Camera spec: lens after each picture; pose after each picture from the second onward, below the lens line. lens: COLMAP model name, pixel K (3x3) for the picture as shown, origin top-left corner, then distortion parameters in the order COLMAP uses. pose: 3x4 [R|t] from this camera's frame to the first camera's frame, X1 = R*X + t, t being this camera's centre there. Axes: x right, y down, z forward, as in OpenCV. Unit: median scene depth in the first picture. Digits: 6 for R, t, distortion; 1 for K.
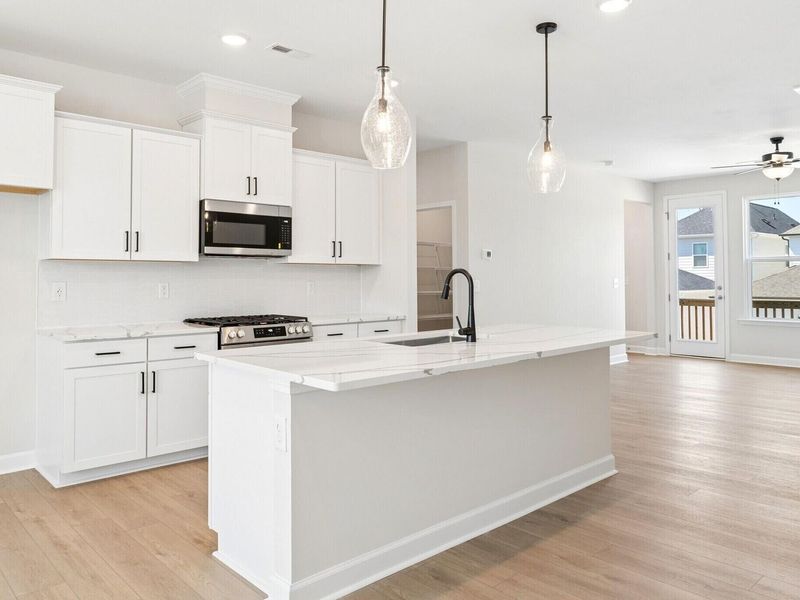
lens RADIAL K [[606.0, 0, 406.3], [0, 606.0, 267.9], [0, 0, 1]] dist [-0.009766, -0.006210]
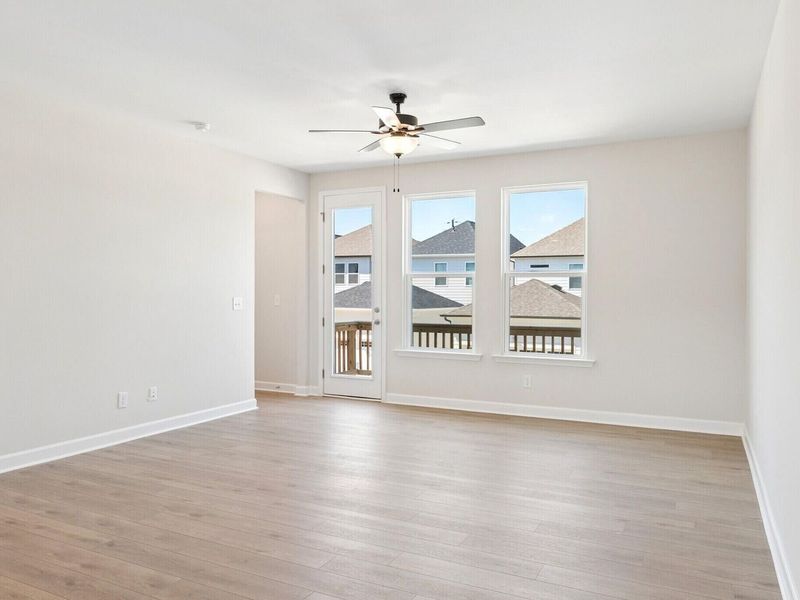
lens RADIAL K [[606.0, 0, 398.9], [0, 606.0, 301.5], [0, 0, 1]] dist [-0.009766, -0.006210]
pose [[0.935973, 0.007135, 0.351999, 0.249612], [-0.017182, 0.999529, 0.025426, 0.000954], [-0.351652, -0.029846, 0.935655, 0.232567]]
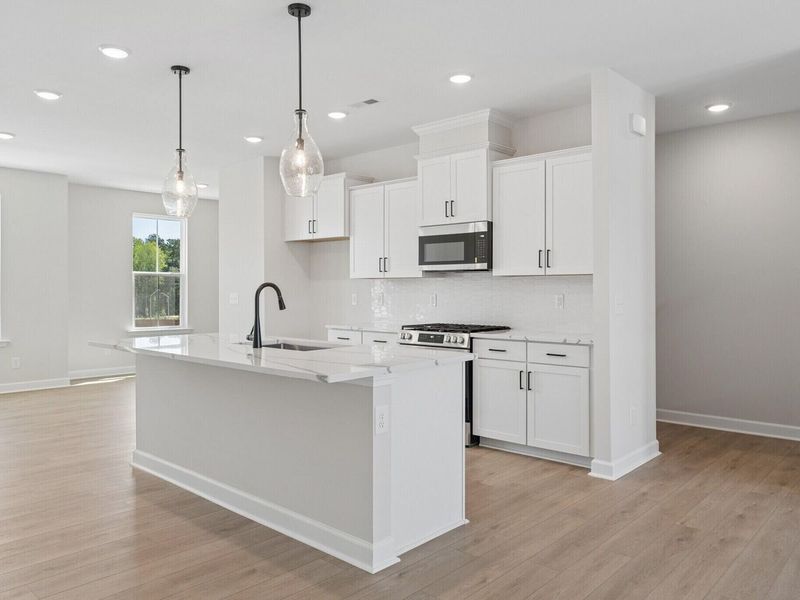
lens RADIAL K [[606.0, 0, 399.4], [0, 606.0, 295.0], [0, 0, 1]] dist [-0.009766, -0.006210]
pose [[0.074116, 0.009022, -0.997209, 0.927873], [0.015790, 0.999823, 0.010219, 0.012675], [0.997125, -0.016503, 0.073960, 0.881391]]
